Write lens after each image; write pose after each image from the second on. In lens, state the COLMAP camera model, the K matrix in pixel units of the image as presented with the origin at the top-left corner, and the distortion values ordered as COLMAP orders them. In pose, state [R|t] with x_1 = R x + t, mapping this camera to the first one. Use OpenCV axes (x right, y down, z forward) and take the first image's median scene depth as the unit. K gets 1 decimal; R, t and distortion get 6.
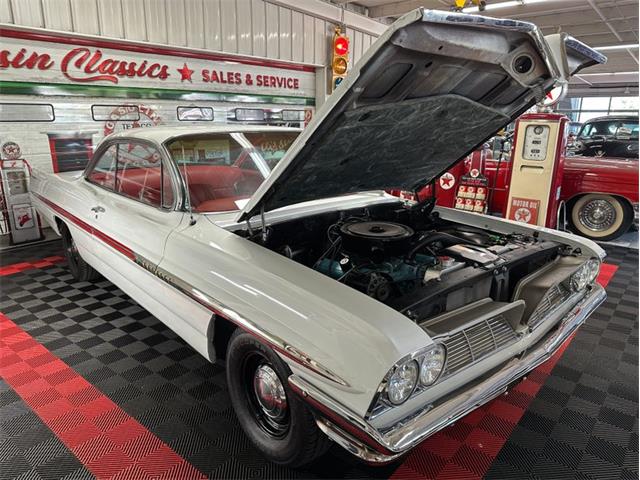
lens RADIAL K [[458.4, 0, 321.0], [0, 458.4, 241.1], [0, 0, 1]] dist [0.001466, -0.007004]
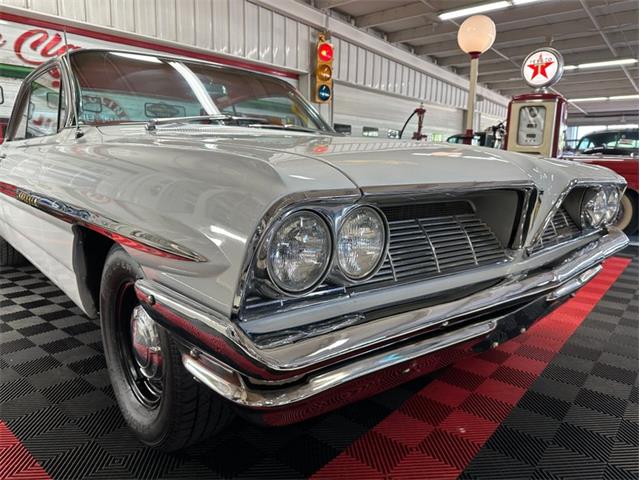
lens RADIAL K [[459.1, 0, 315.3], [0, 459.1, 243.3], [0, 0, 1]] dist [-0.002204, -0.006122]
pose [[0.999936, 0.006991, -0.008918, 0.050887], [-0.007751, 0.996074, -0.088184, 0.087556], [0.008266, 0.088248, 0.996064, 0.111420]]
